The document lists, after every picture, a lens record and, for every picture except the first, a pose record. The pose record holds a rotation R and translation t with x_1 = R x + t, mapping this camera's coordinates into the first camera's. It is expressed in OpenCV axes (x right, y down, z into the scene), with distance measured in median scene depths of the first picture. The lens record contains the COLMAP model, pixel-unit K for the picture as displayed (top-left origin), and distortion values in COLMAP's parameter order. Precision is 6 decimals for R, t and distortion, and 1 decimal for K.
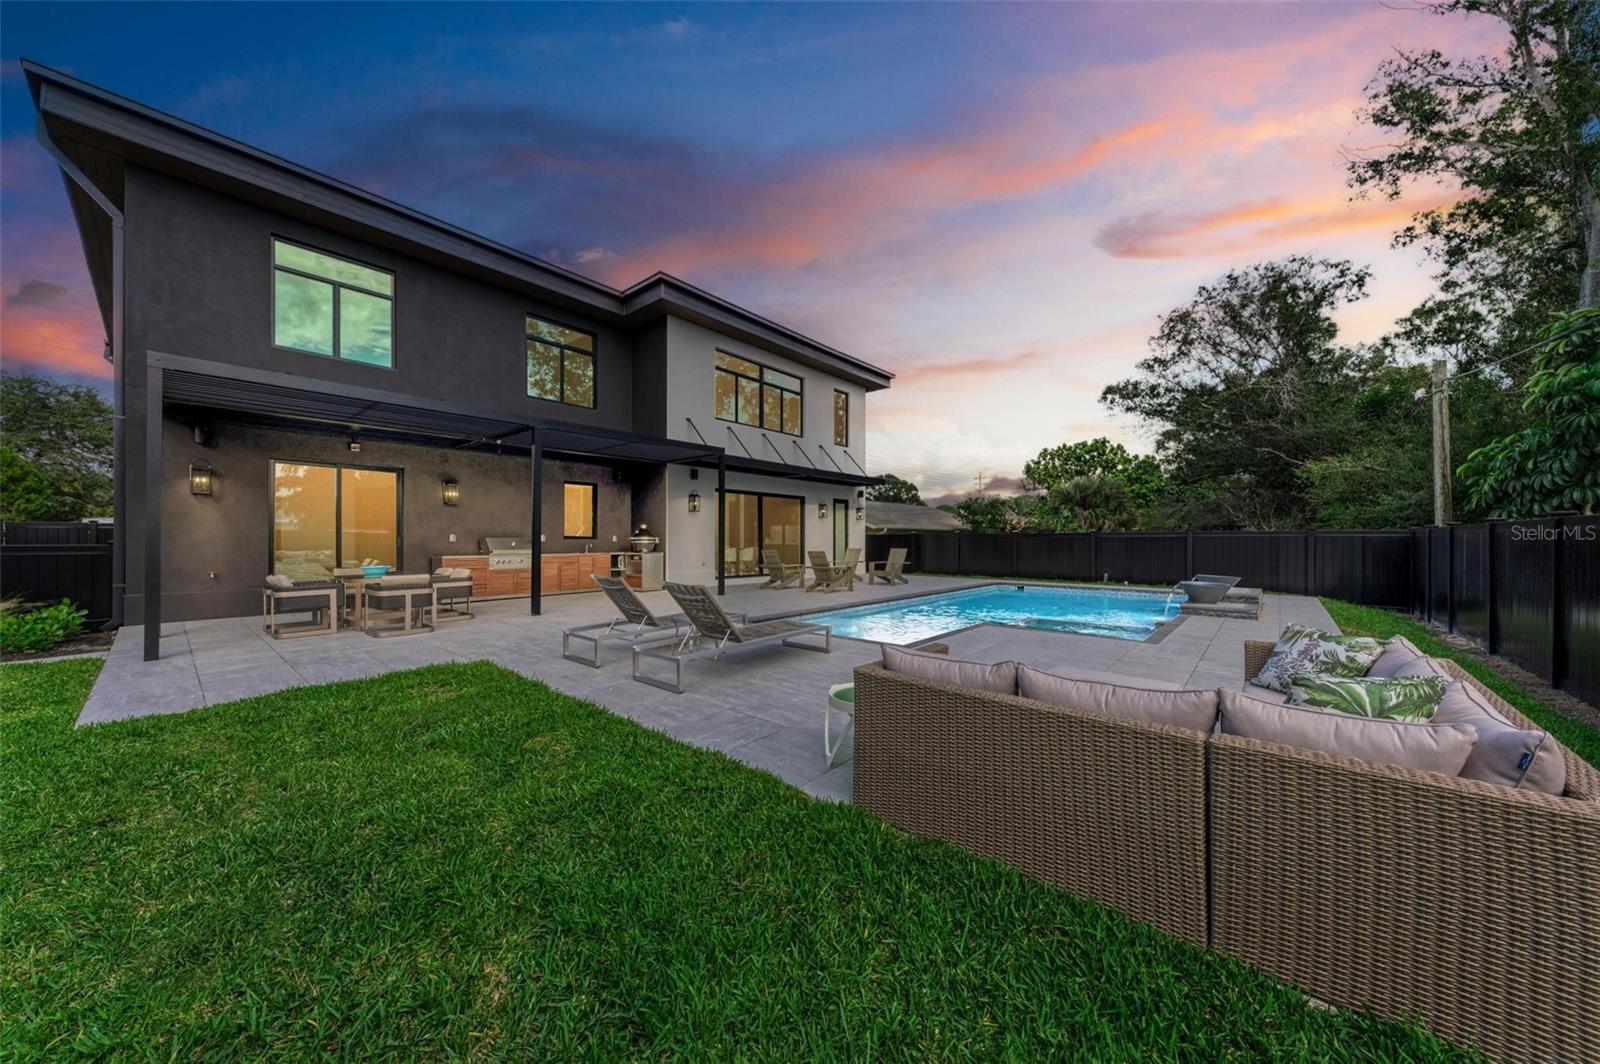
lens RADIAL K [[551.4, 0, 792.0], [0, 551.4, 557.7], [0, 0, 1]] dist [0.006027, -0.000604]
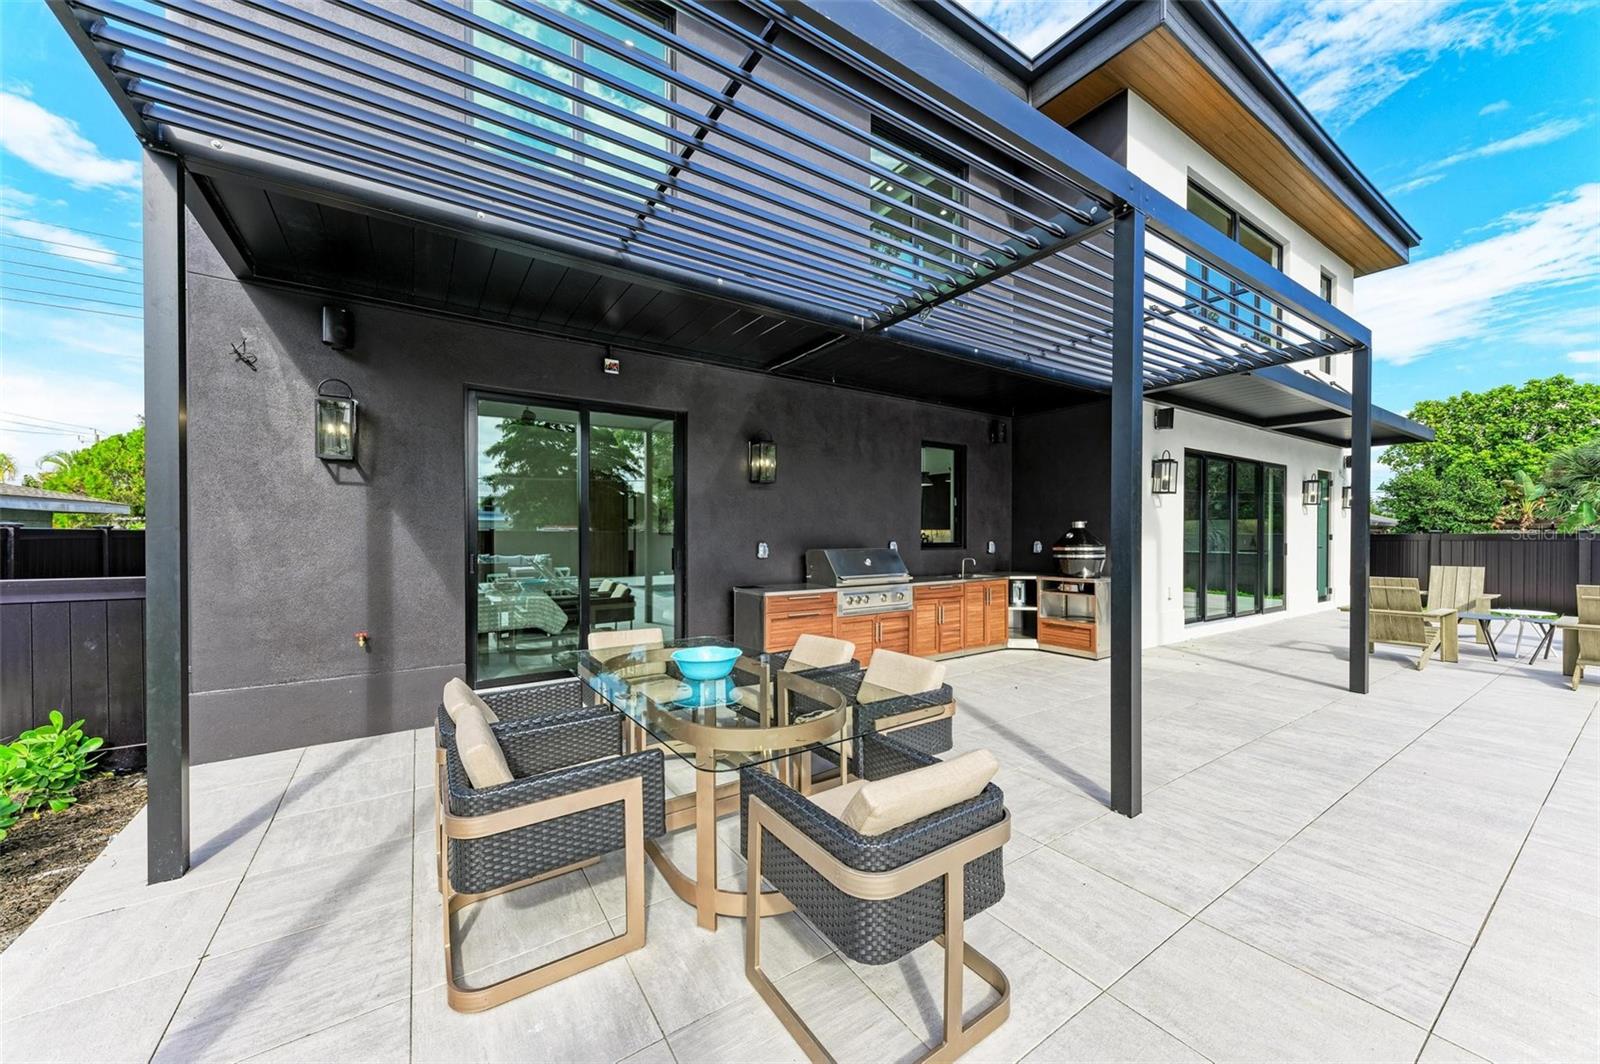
lens RADIAL K [[580.5, 0, 795.6], [0, 580.5, 541.6], [0, 0, 1]] dist [0.007347, -0.000261]
pose [[0.966409, 0.002349, -0.256998, -0.269904], [-0.007915, 0.999756, -0.020628, -0.019649], [0.256887, 0.021969, 0.966192, 0.296381]]
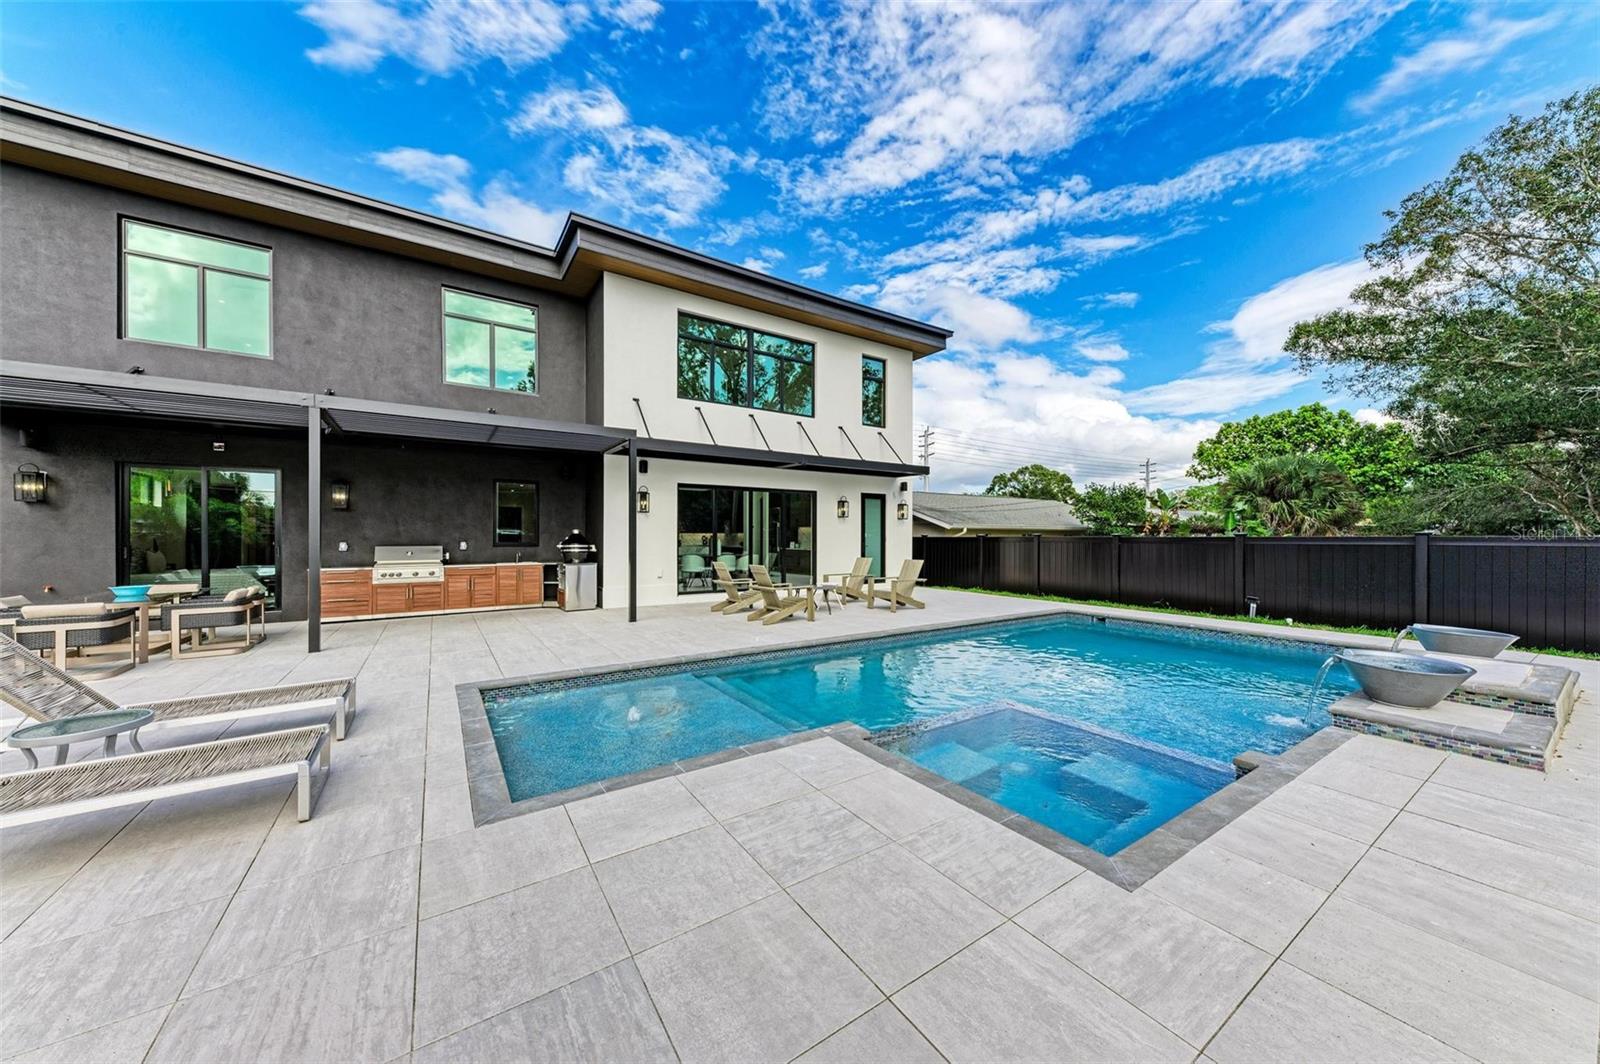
lens RADIAL K [[551.4, 0, 789.9], [0, 551.4, 552.9], [0, 0, 1]] dist [0.006027, -0.000604]
pose [[0.964518, 0.008431, -0.263883, 0.181969], [-0.009189, 0.999956, -0.001638, -0.018599], [0.263857, 0.004004, 0.964553, 0.202770]]
